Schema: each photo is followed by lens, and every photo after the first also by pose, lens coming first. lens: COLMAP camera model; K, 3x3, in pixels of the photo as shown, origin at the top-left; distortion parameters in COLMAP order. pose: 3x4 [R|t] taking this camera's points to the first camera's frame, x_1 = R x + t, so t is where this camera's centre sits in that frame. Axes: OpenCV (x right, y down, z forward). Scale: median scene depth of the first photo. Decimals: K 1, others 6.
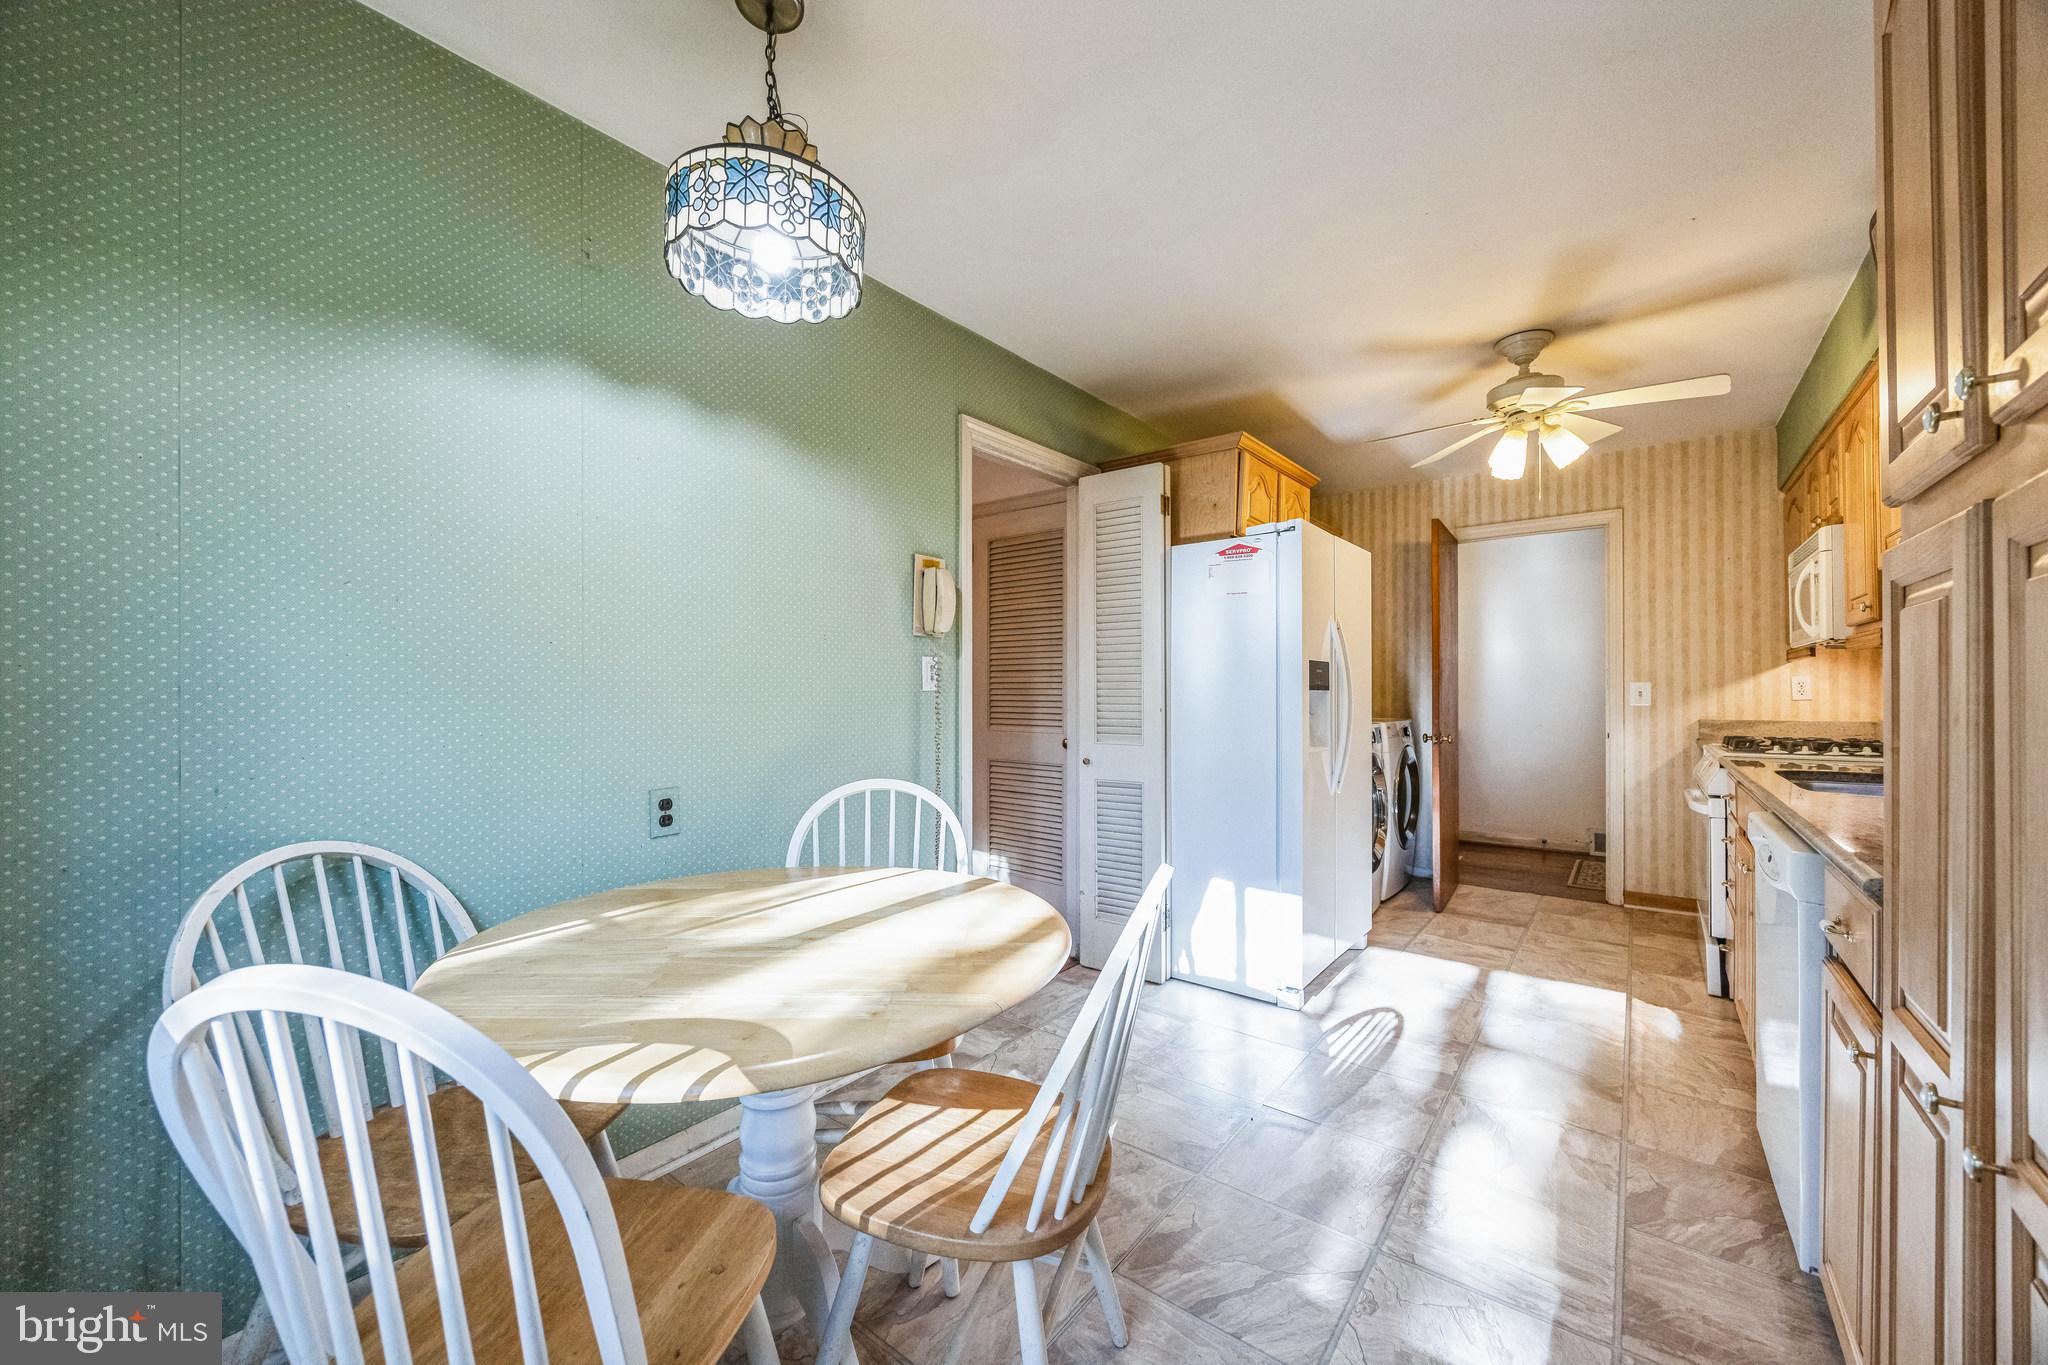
lens RADIAL K [[779.6, 0, 1023.7], [0, 779.6, 690.5], [0, 0, 1]] dist [0.000698, -0.001372]
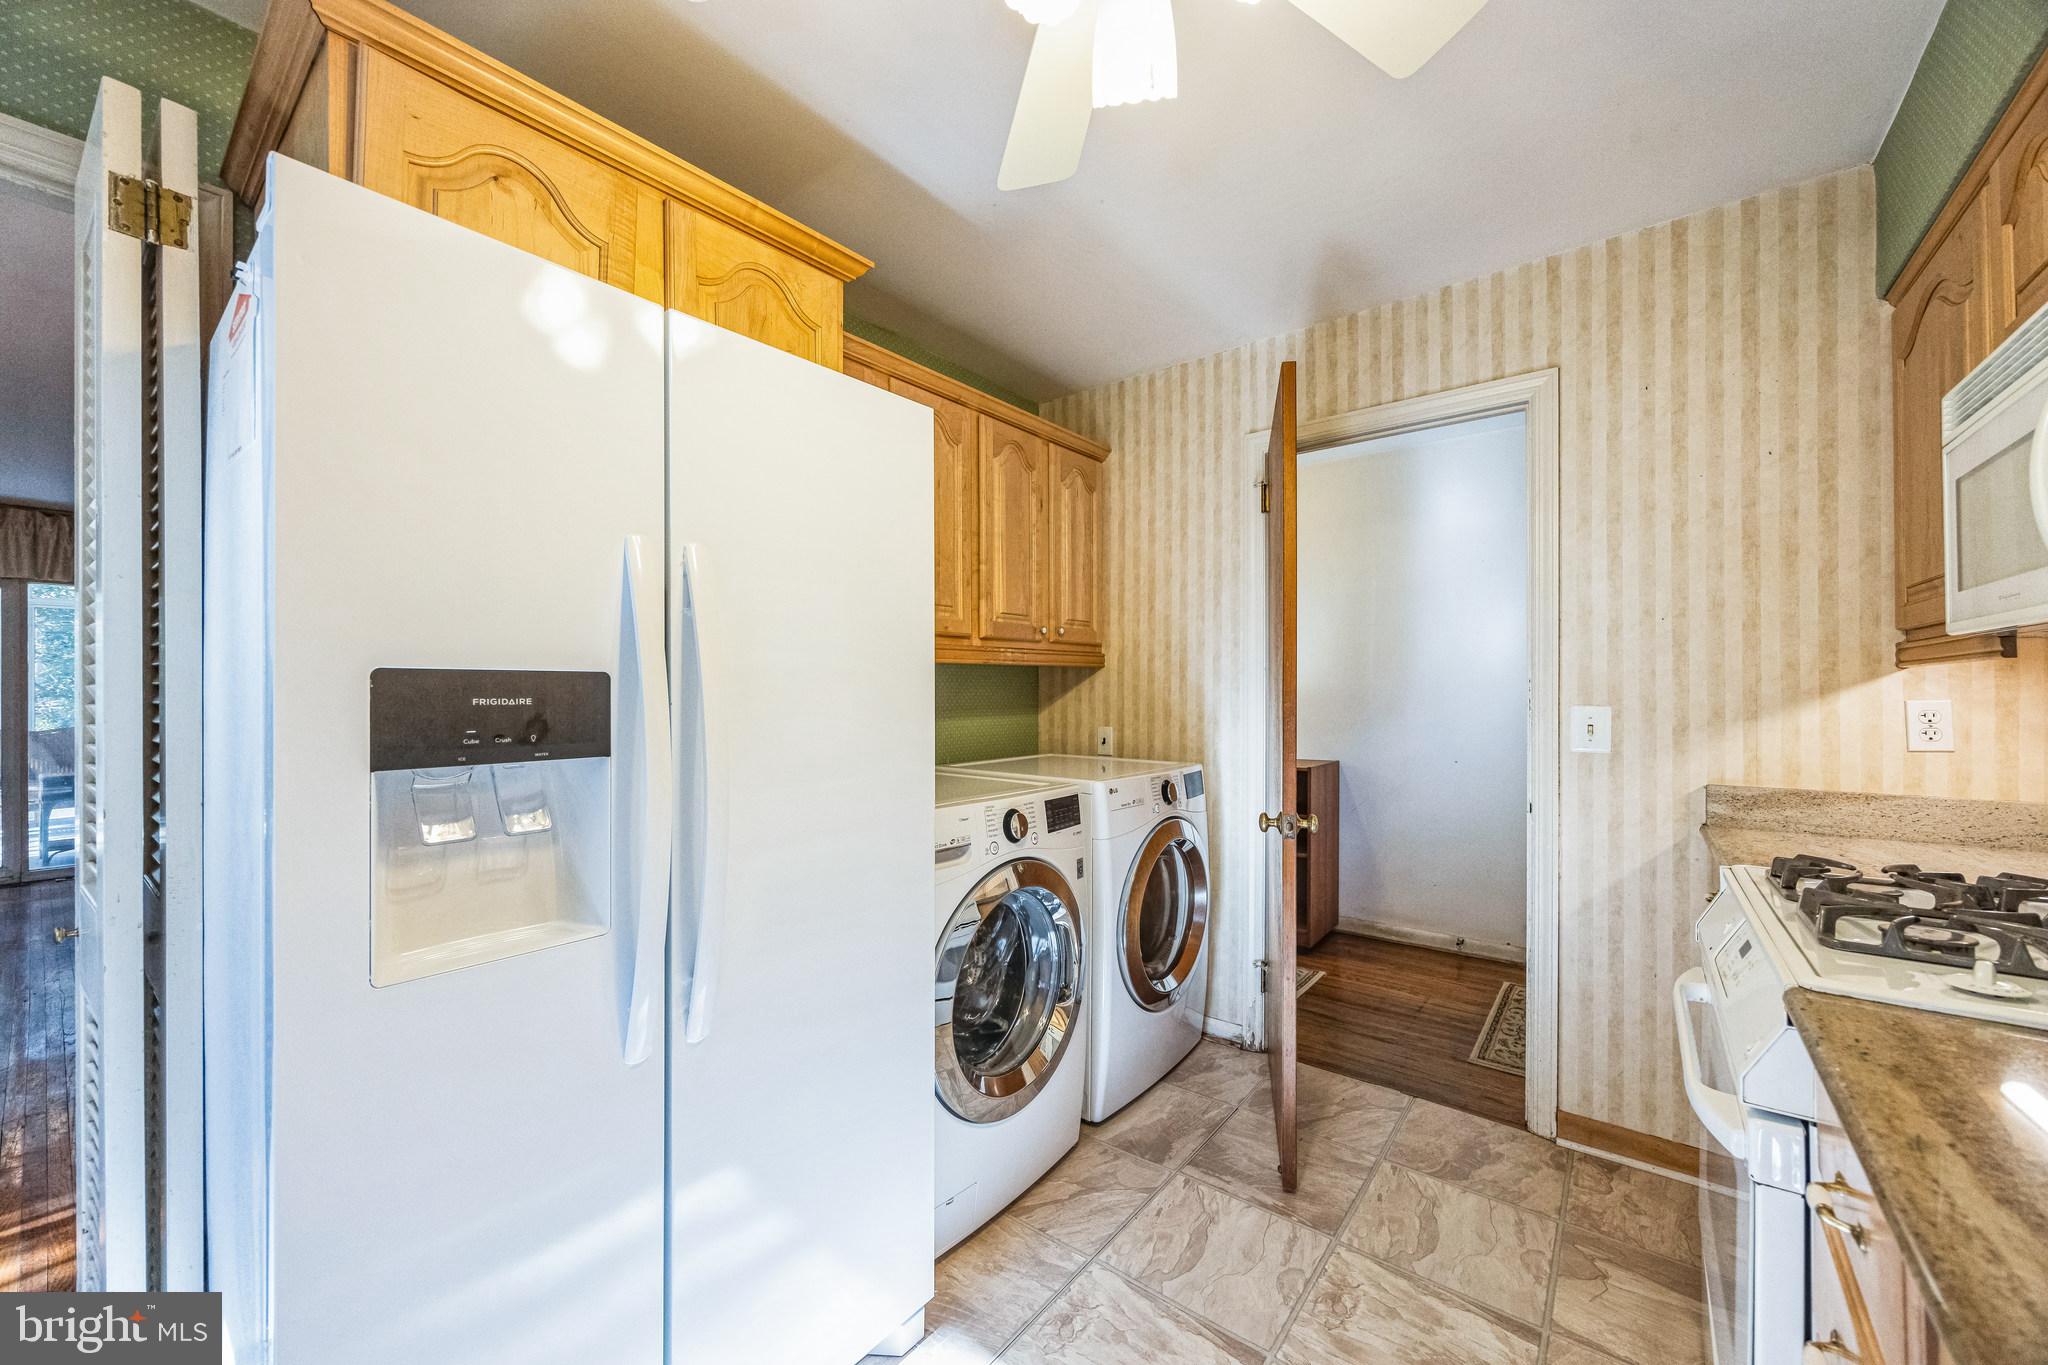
lens RADIAL K [[779.6, 0, 1022.0], [0, 779.6, 688.4], [0, 0, 1]] dist [0.000698, -0.001372]
pose [[0.999997, 0.001470, 0.001725, 0.431889], [-0.001477, 0.999991, 0.003947, -0.024371], [-0.001719, -0.003950, 0.999991, 0.506792]]
